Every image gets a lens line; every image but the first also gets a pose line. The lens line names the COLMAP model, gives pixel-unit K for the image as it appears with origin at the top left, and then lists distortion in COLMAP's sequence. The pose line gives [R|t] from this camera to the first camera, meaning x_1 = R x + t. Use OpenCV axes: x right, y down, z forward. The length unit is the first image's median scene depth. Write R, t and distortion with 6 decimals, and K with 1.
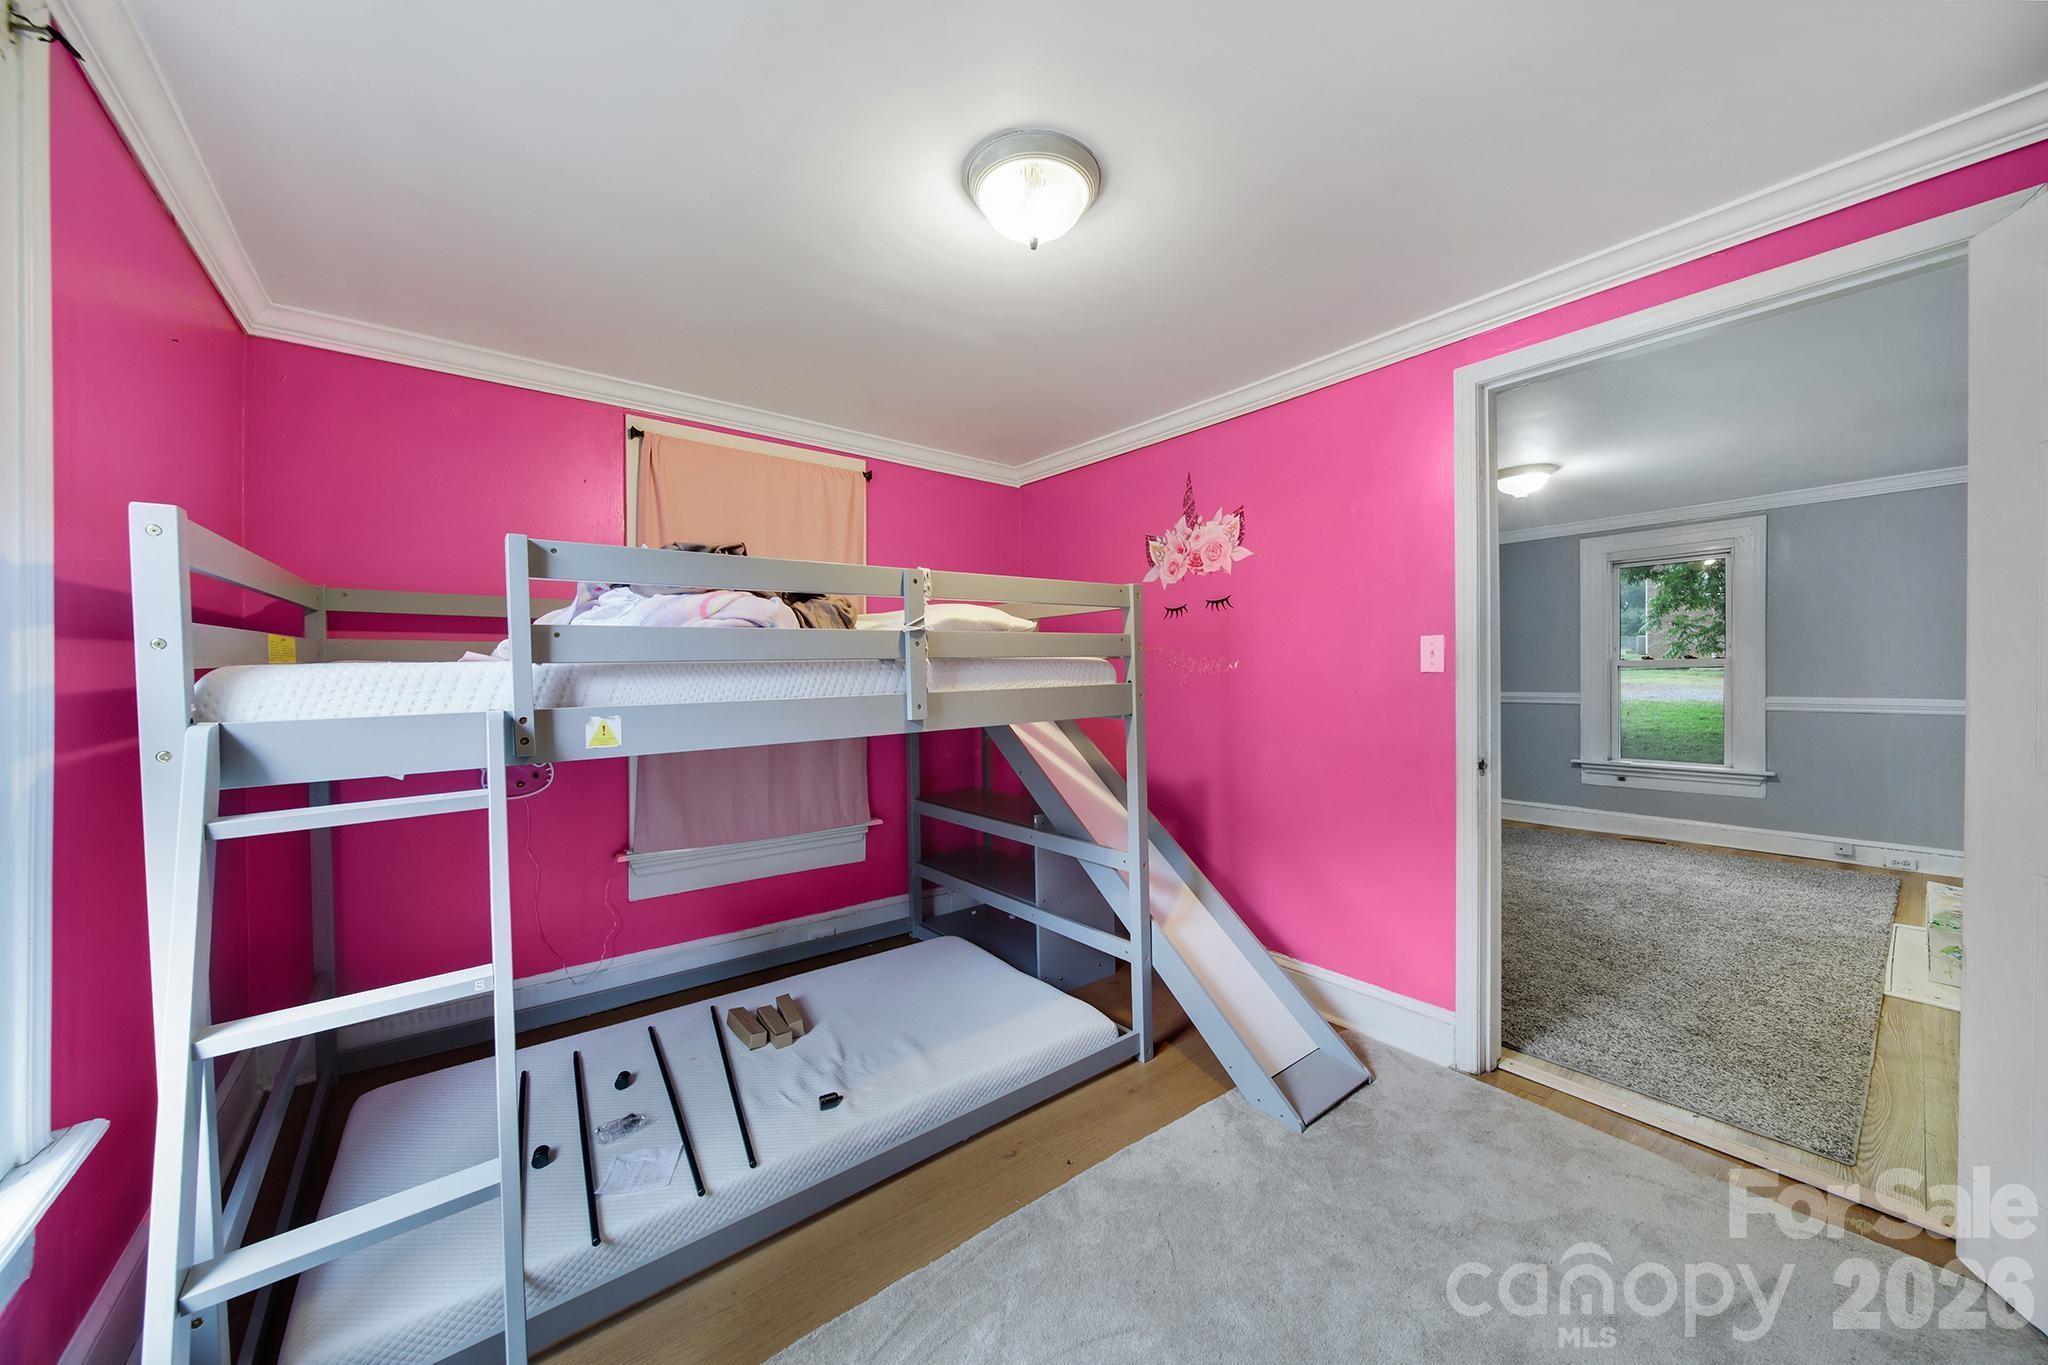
lens RADIAL K [[723.7, 0, 1030.8], [0, 723.7, 681.0], [0, 0, 1]] dist [-0.001795, -0.001476]
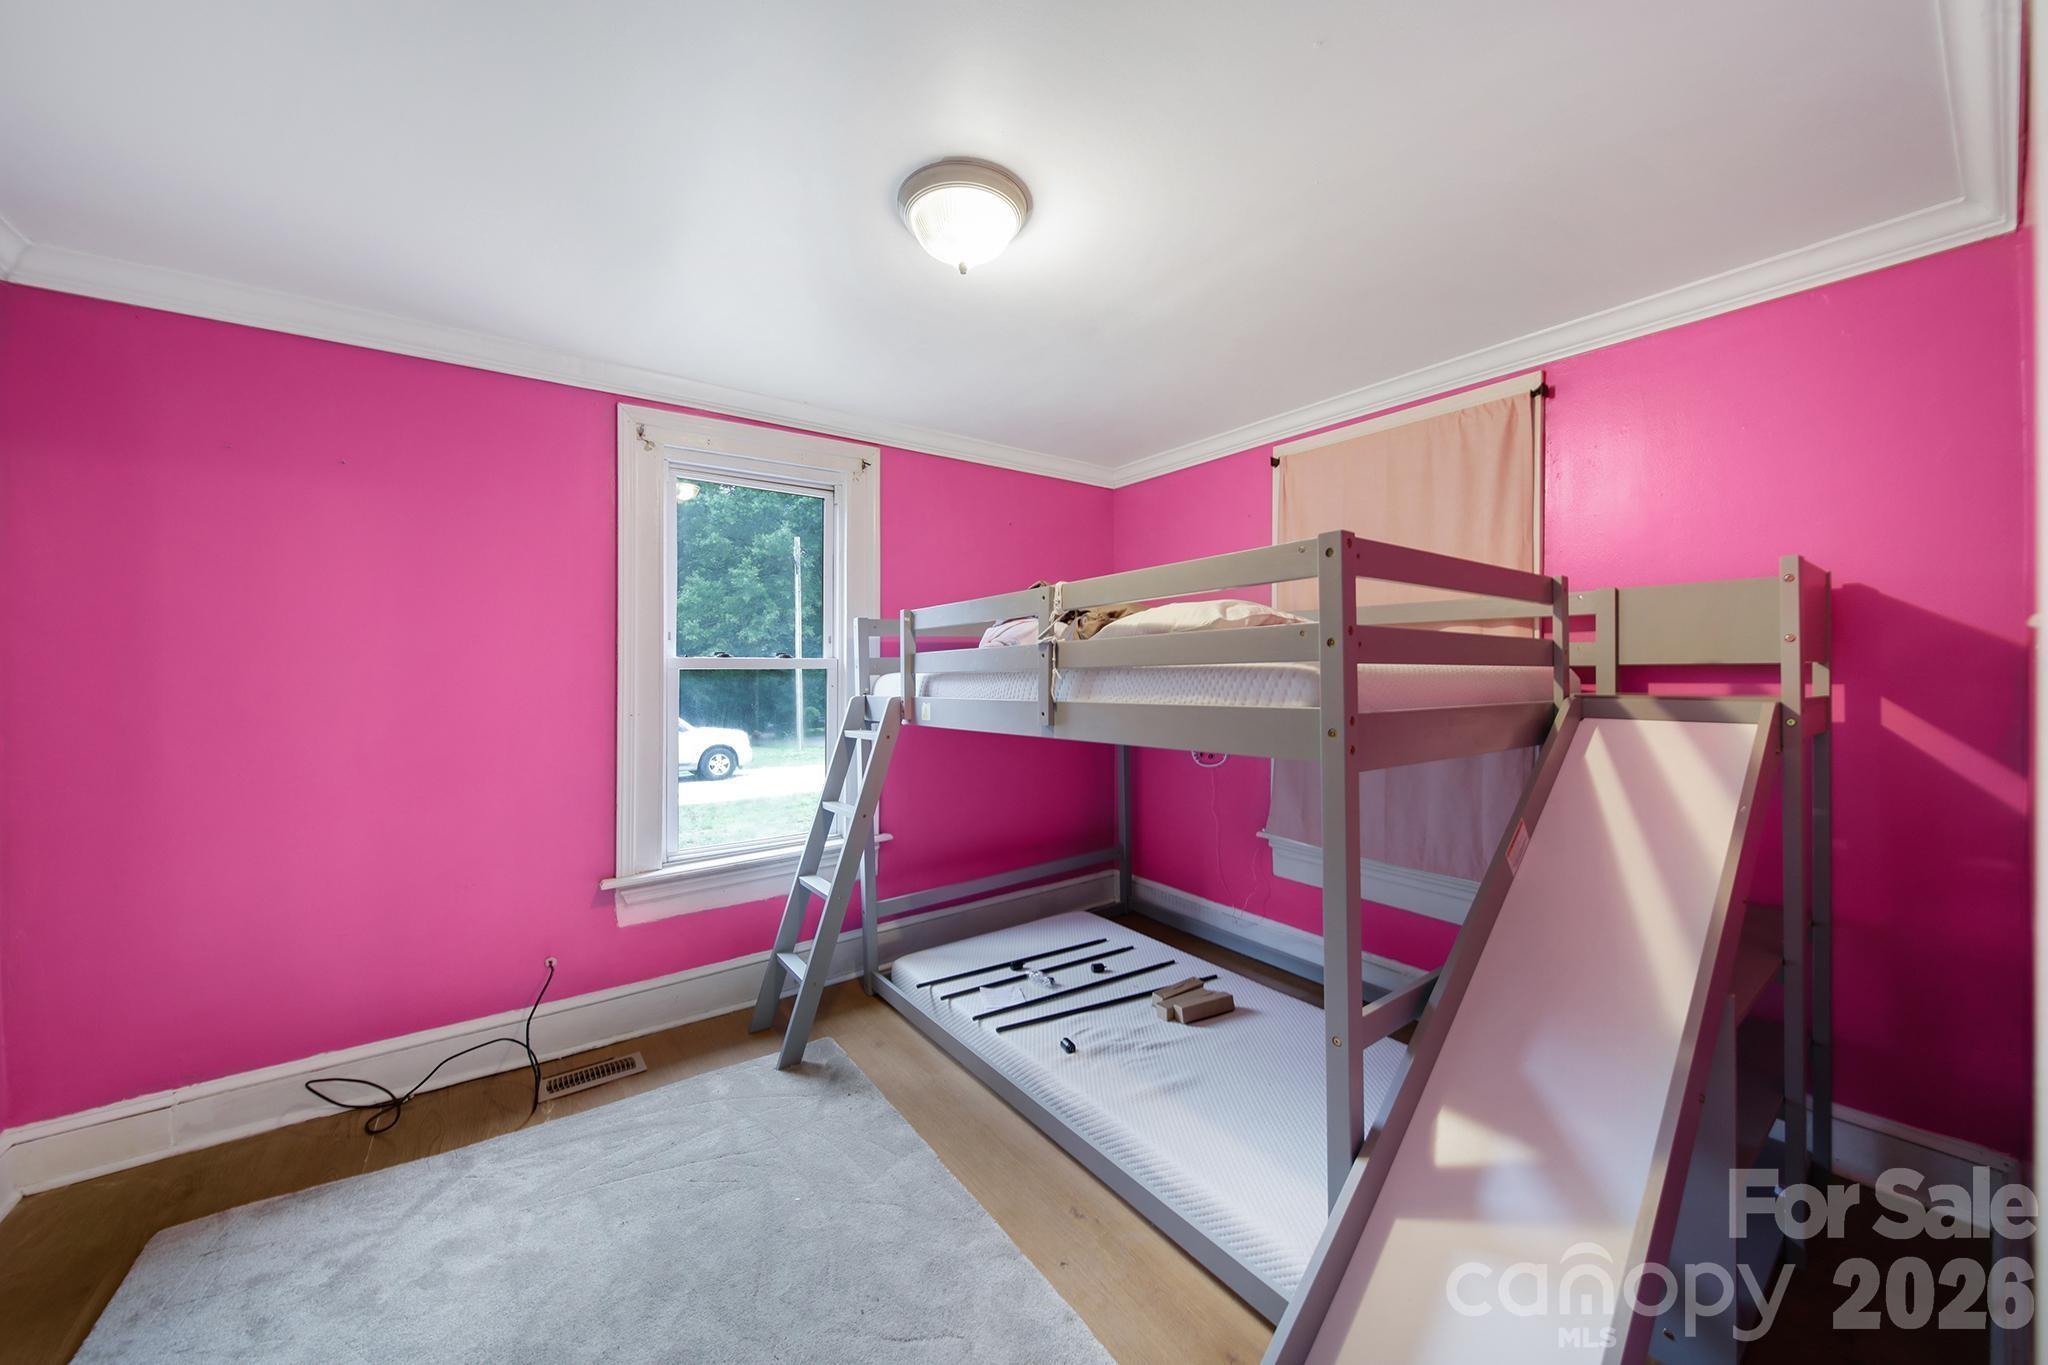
lens RADIAL K [[723.7, 0, 1023.2], [0, 723.7, 669.4], [0, 0, 1]] dist [-0.001795, -0.001476]
pose [[-0.049944, 0.008240, -0.998718, 0.780996], [-0.006010, 0.999945, 0.008550, -0.033563], [0.998734, 0.006429, -0.049891, 0.860442]]
